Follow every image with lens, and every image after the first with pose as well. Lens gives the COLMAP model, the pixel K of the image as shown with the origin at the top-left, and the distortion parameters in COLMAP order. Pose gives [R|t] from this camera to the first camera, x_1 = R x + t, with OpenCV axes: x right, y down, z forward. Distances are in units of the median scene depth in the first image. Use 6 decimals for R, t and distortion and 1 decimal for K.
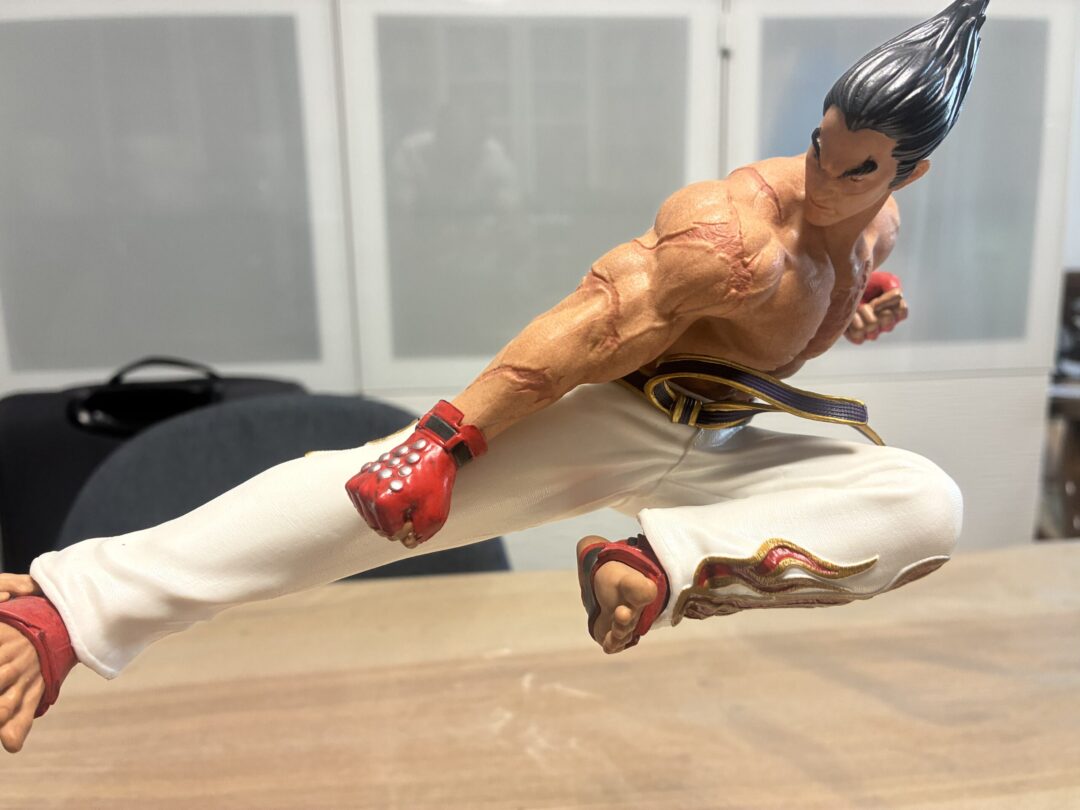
lens RADIAL K [[823.2, 0, 533.7], [0, 823.2, 396.7], [0, 0, 1]] dist [0.033499, -0.059098]
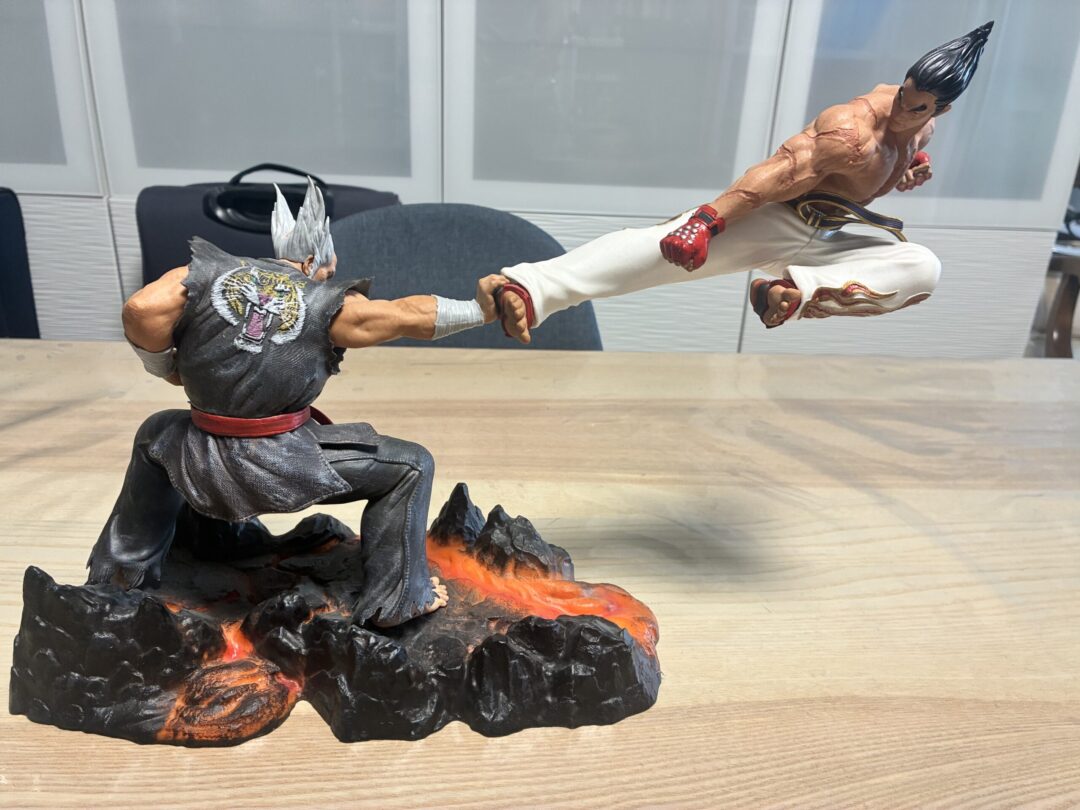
lens RADIAL K [[823.2, 0, 531.4], [0, 823.2, 393.4], [0, 0, 1]] dist [0.033499, -0.059098]
pose [[0.997550, 0.069837, -0.004148, -0.516558], [-0.067639, 0.977908, 0.197791, 0.088341], [0.017870, -0.197025, 0.980236, -1.197988]]
